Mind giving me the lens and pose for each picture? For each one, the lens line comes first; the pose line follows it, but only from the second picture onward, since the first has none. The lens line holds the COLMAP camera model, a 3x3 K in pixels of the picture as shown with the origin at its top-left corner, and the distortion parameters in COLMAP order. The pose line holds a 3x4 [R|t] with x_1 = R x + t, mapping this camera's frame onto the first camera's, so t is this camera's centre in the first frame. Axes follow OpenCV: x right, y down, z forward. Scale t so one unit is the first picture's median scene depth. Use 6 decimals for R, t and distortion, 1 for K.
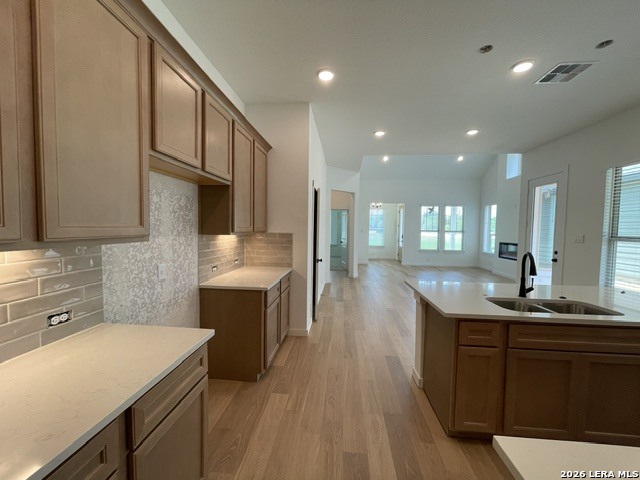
lens RADIAL K [[255.7, 0, 323.1], [0, 255.7, 235.7], [0, 0, 1]] dist [-0.008590, 0.000406]
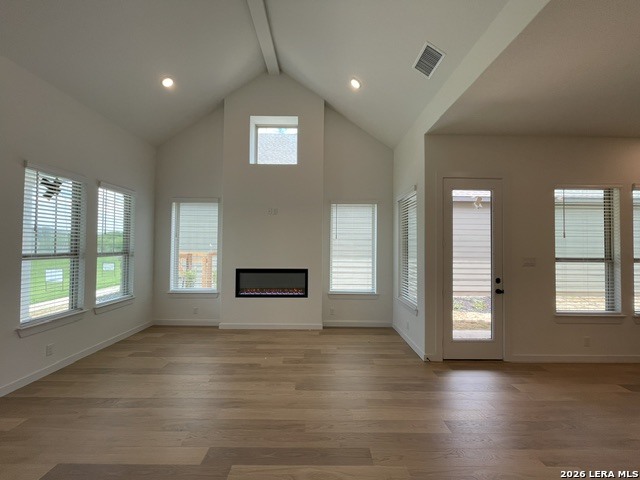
lens RADIAL K [[255.7, 0, 320.9], [0, 255.7, 239.0], [0, 0, 1]] dist [-0.008590, 0.000406]
pose [[-0.087673, 0.009872, 0.996100, 0.094367], [0.020719, 0.999753, -0.008084, -0.032447], [-0.995934, 0.019930, -0.087856, 0.782478]]
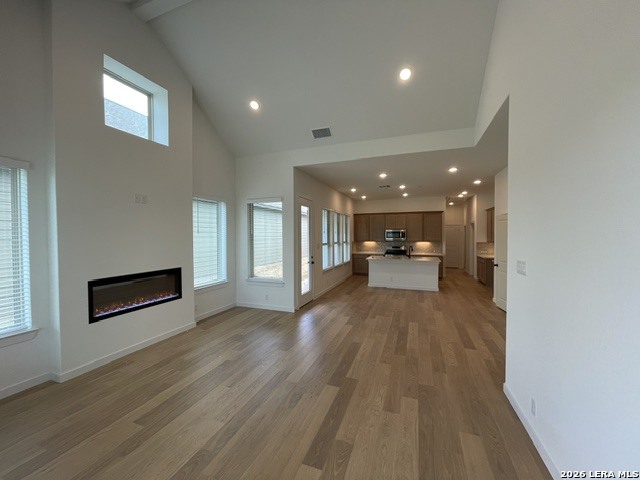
lens RADIAL K [[255.7, 0, 319.6], [0, 255.7, 242.5], [0, 0, 1]] dist [-0.008590, 0.000406]
pose [[-0.953088, -0.022432, 0.301860, 0.235642], [-0.002263, 0.997750, 0.067000, -0.055543], [-0.302684, 0.063173, -0.950995, 1.151555]]
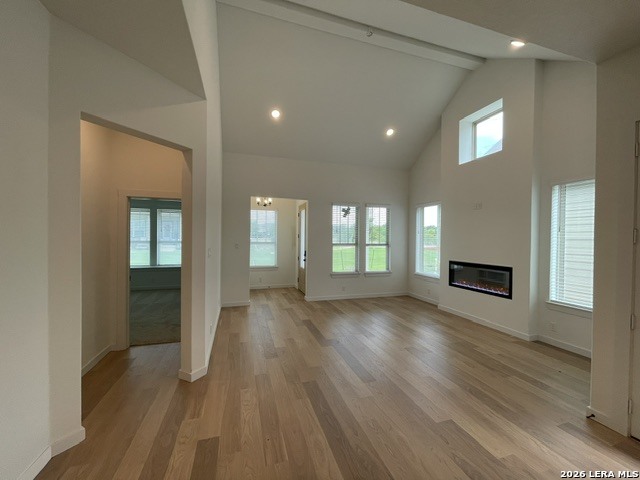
lens RADIAL K [[255.7, 0, 325.8], [0, 255.7, 241.0], [0, 0, 1]] dist [-0.008590, 0.000406]
pose [[0.923582, -0.009673, 0.383280, 0.134139], [0.013870, 0.999870, -0.008189, -0.024035], [-0.383151, 0.012879, 0.923596, 0.455502]]
